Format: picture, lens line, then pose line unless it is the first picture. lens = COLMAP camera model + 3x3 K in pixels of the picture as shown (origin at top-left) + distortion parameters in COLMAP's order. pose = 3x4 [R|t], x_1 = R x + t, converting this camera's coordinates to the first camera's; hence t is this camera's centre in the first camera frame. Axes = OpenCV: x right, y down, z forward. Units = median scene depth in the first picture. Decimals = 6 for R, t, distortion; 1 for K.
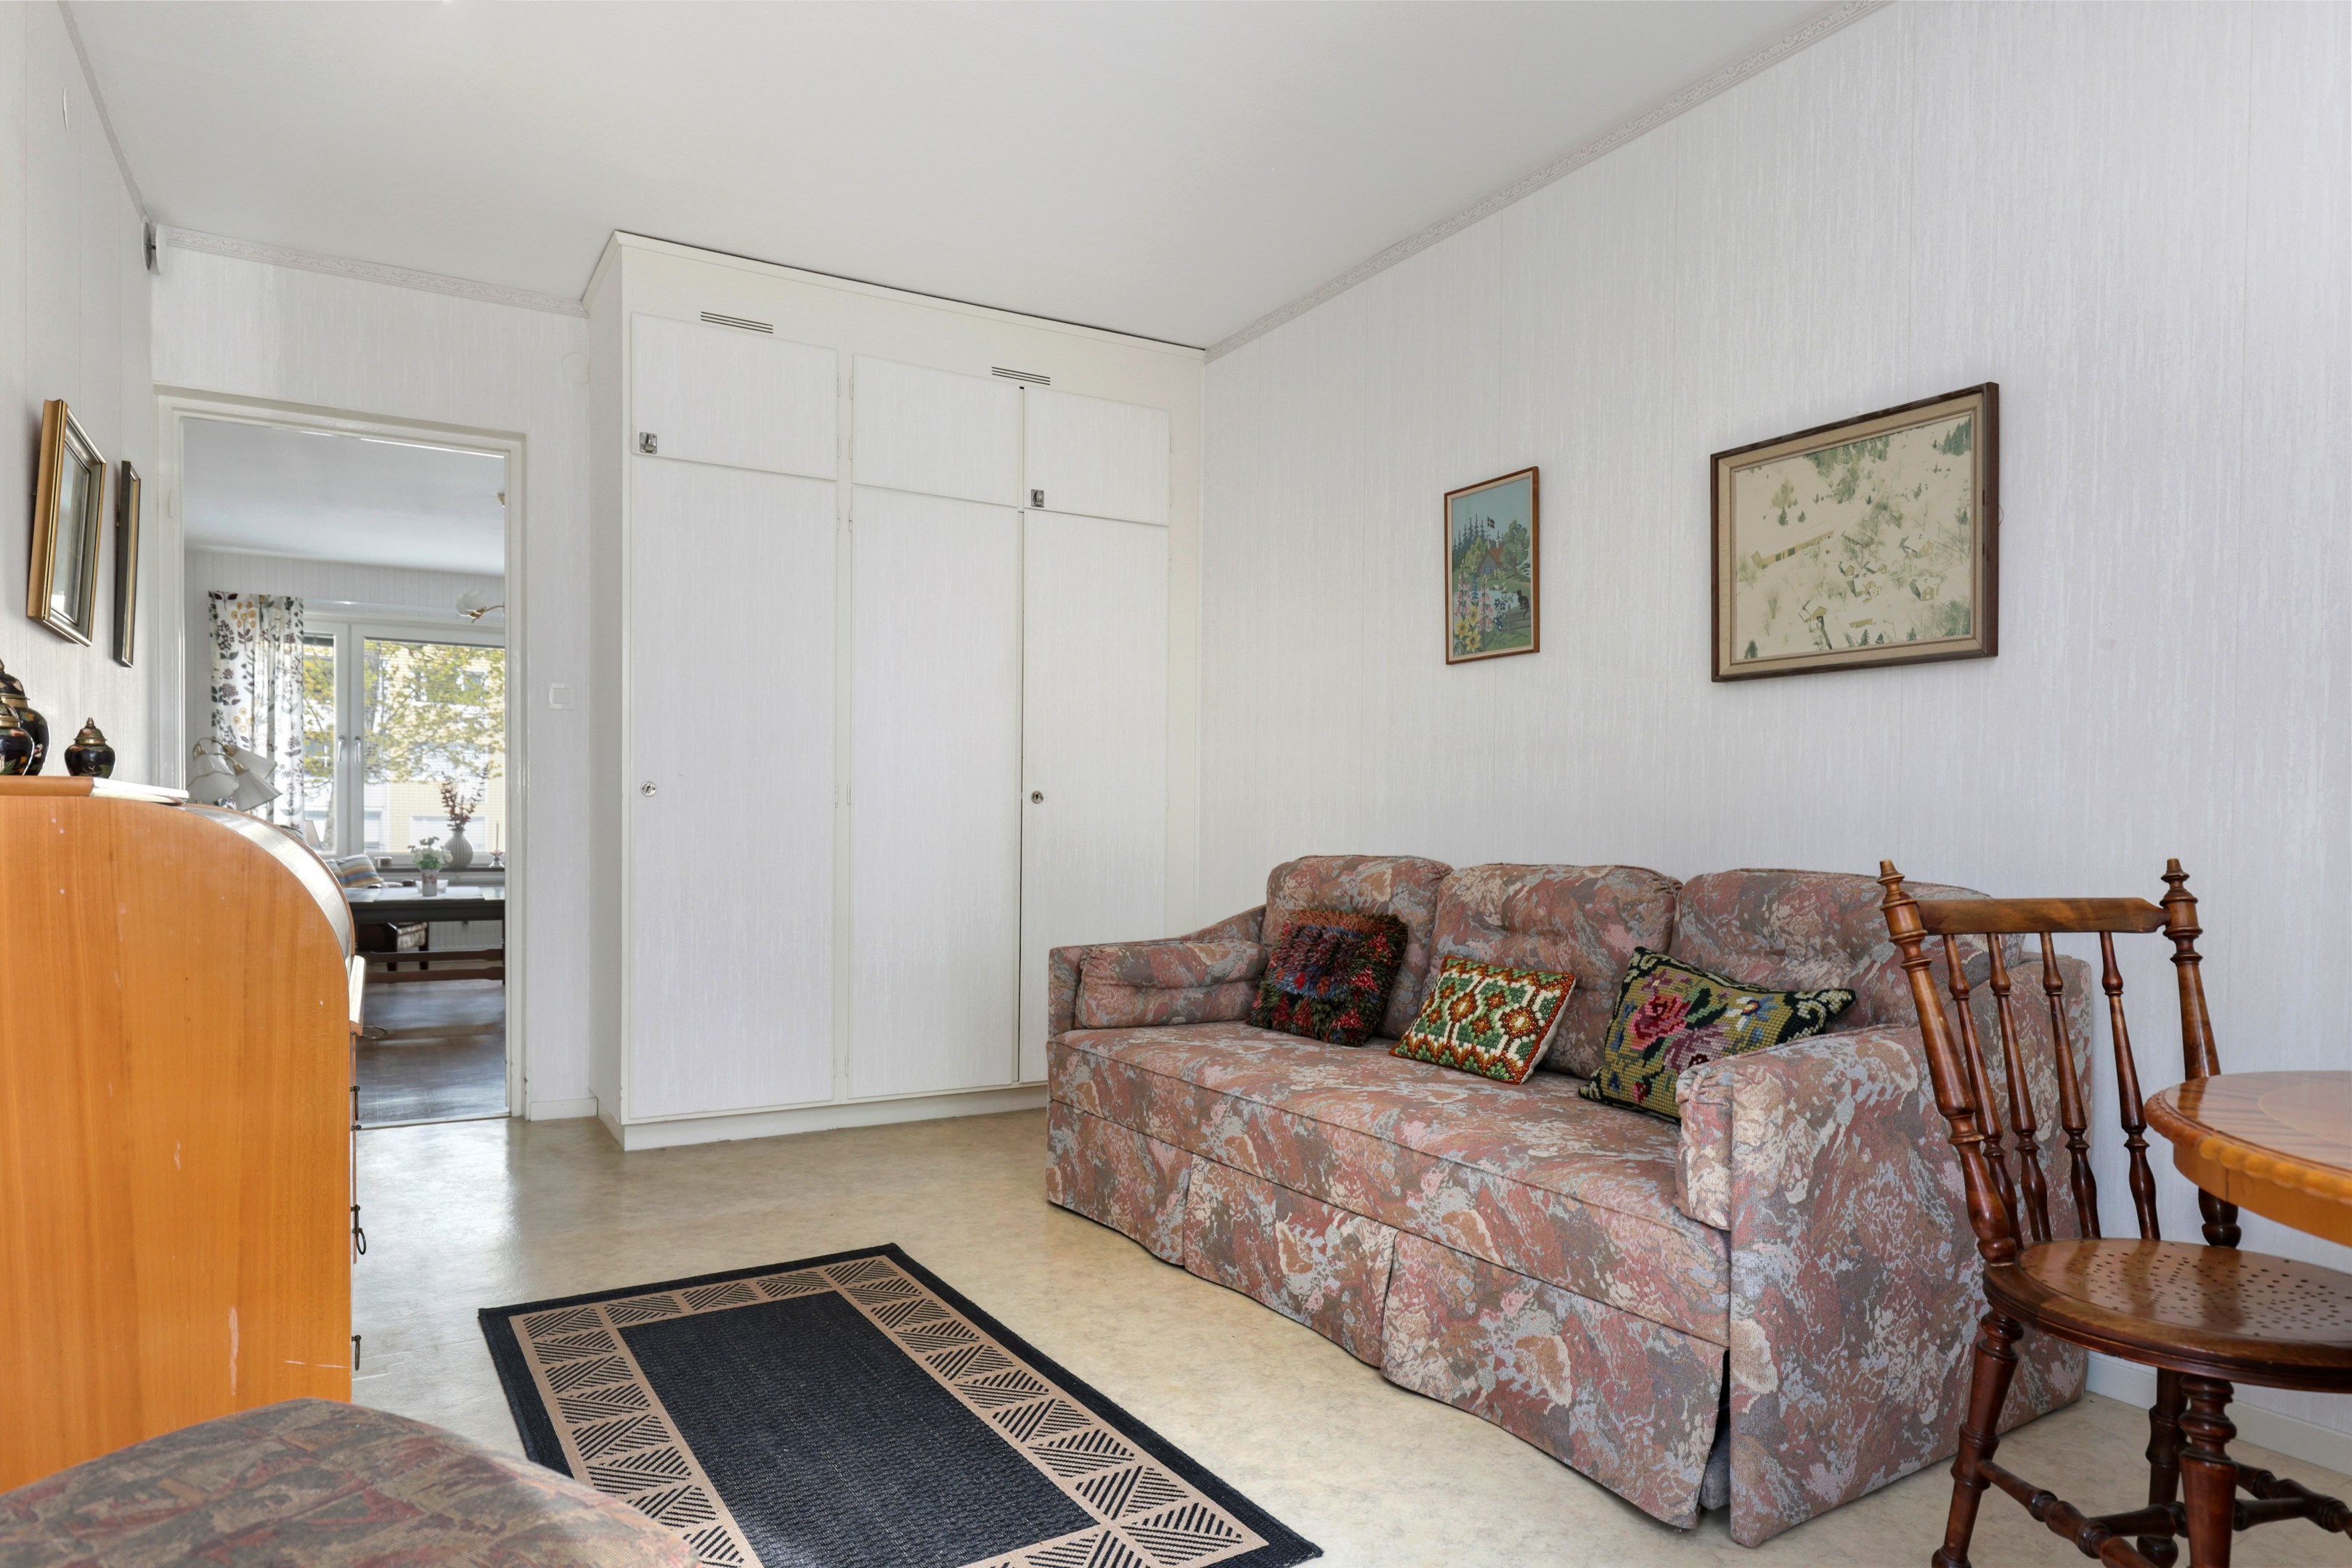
lens RADIAL K [[1295.0, 0, 1179.7], [0, 1295.0, 848.8], [0, 0, 1]] dist [-0.036223, -0.000301]
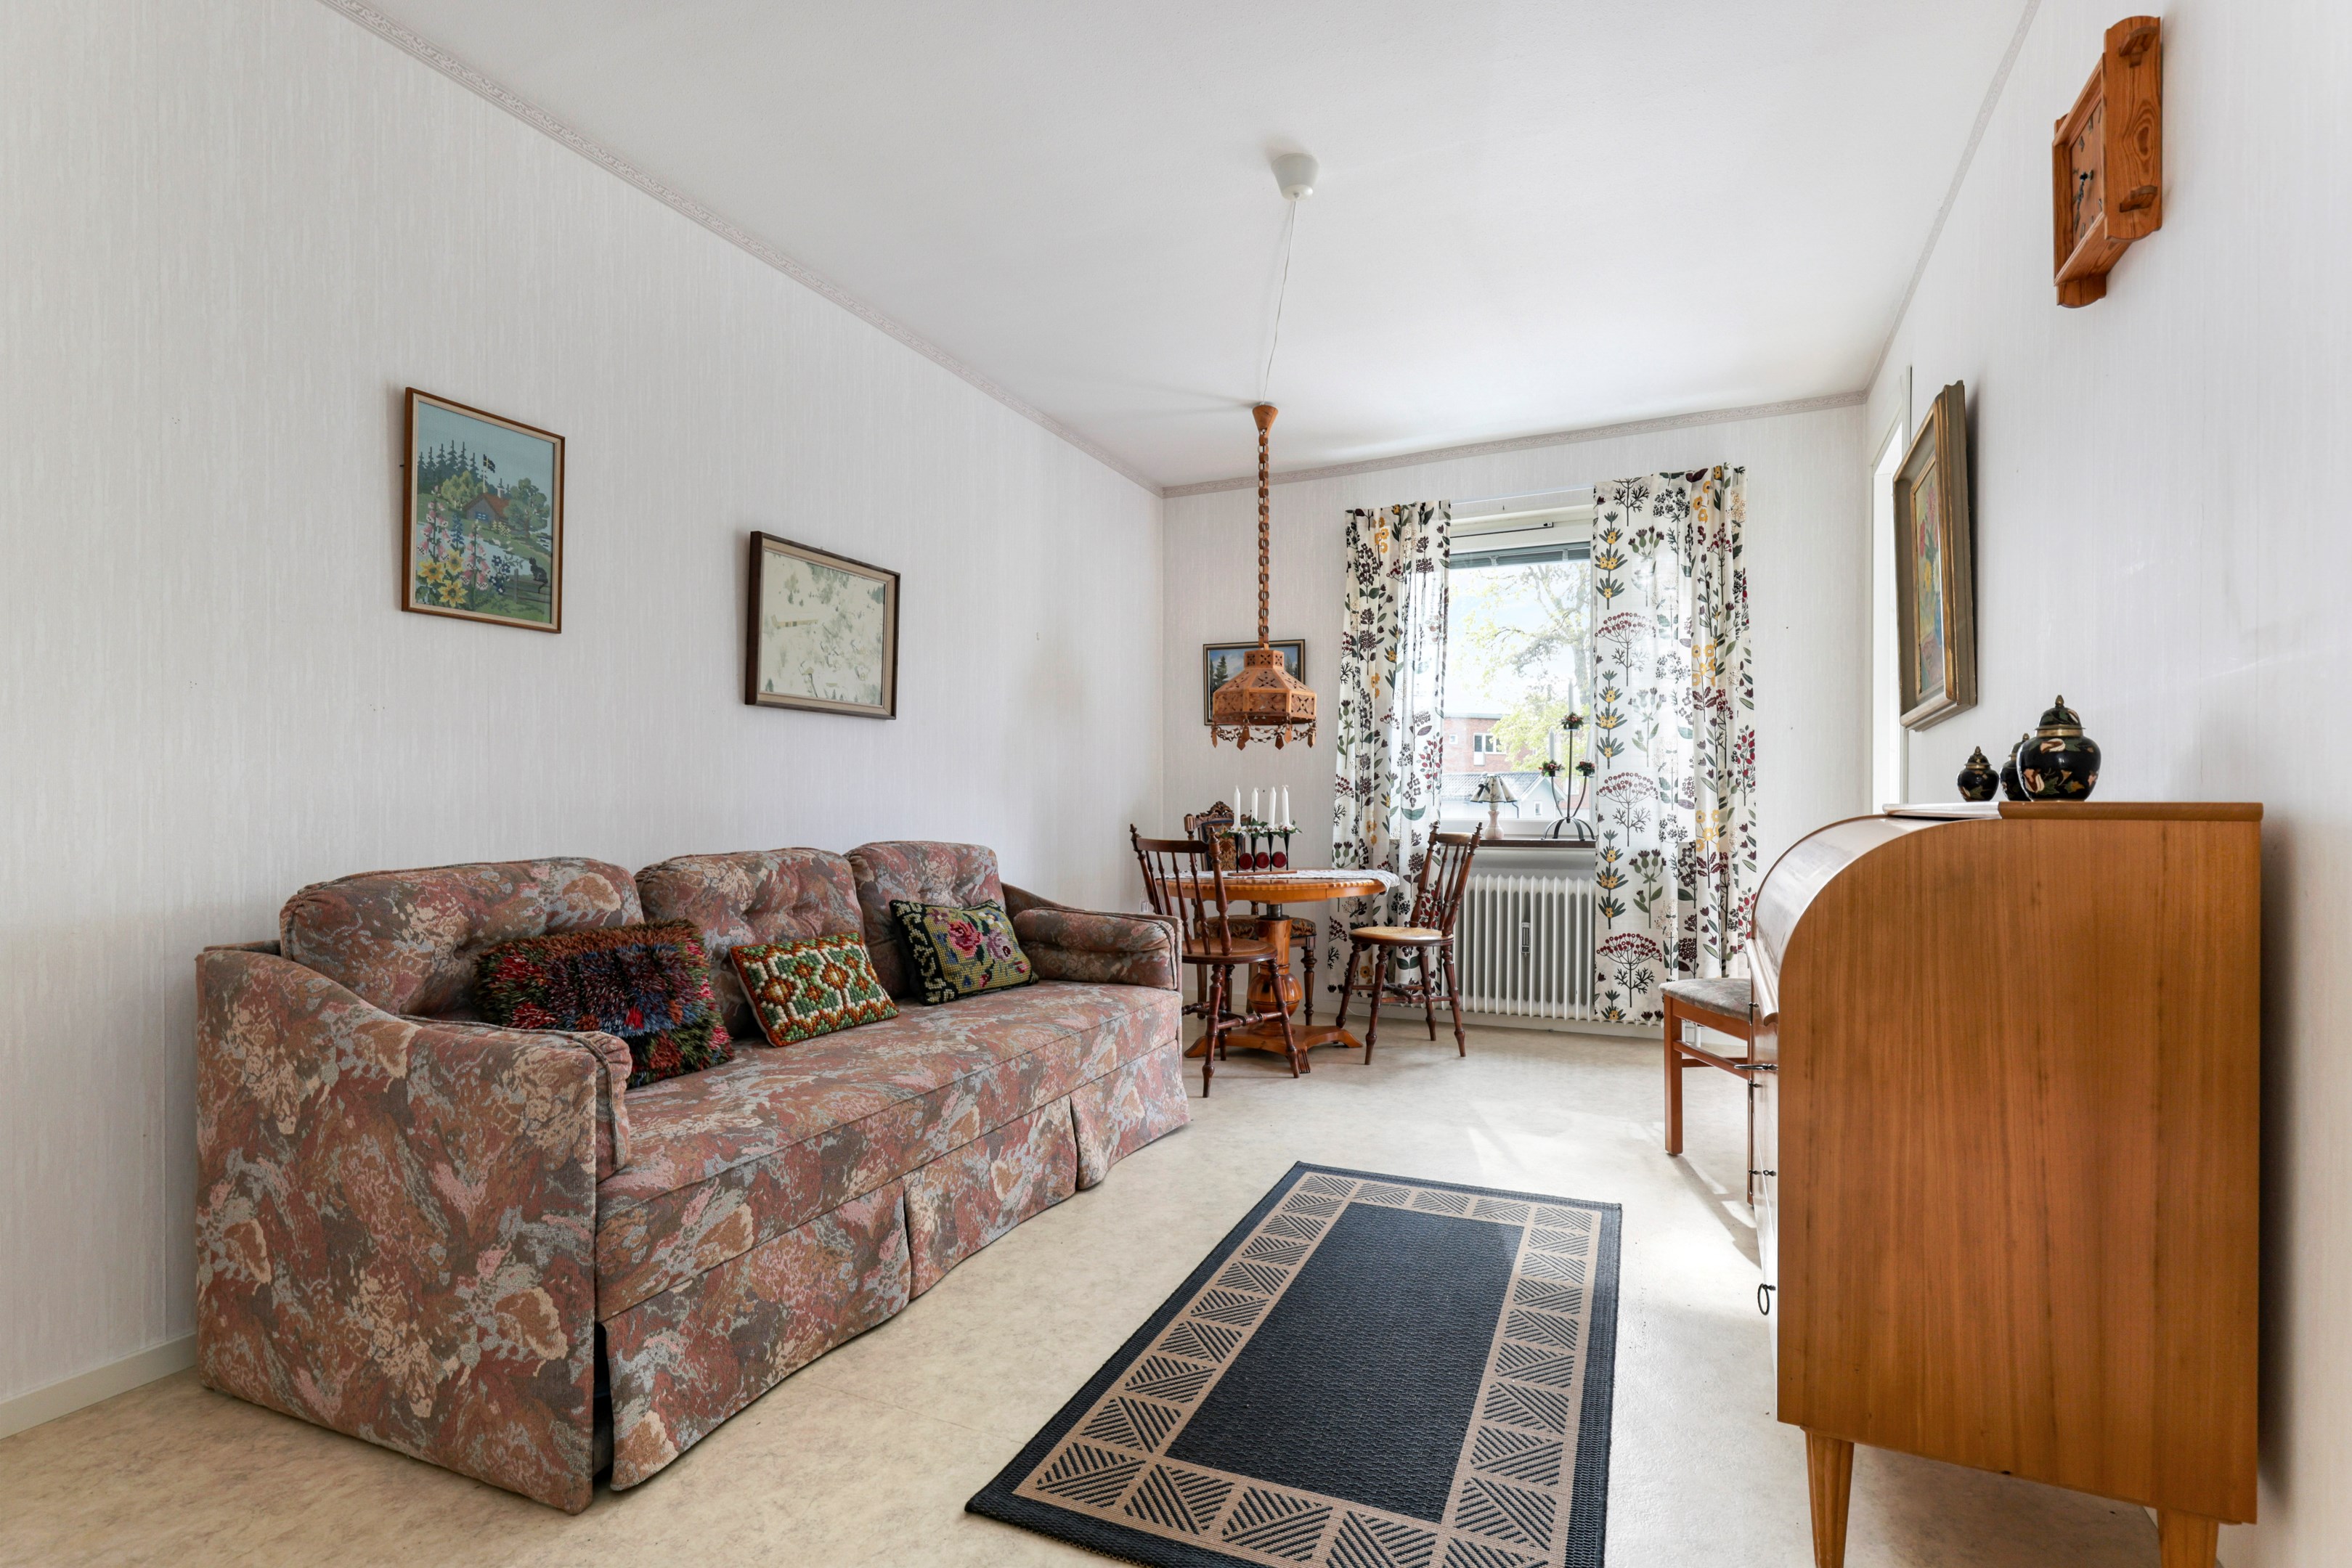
lens RADIAL K [[1124.2, 0, 1173.7], [0, 1124.2, 807.9], [0, 0, 1]] dist [-0.056638, 0.000306]
pose [[-0.556217, -0.007444, 0.831004, -0.823954], [0.013928, 0.999736, 0.018278, -0.043521], [-0.830920, 0.021741, -0.555966, 1.386710]]
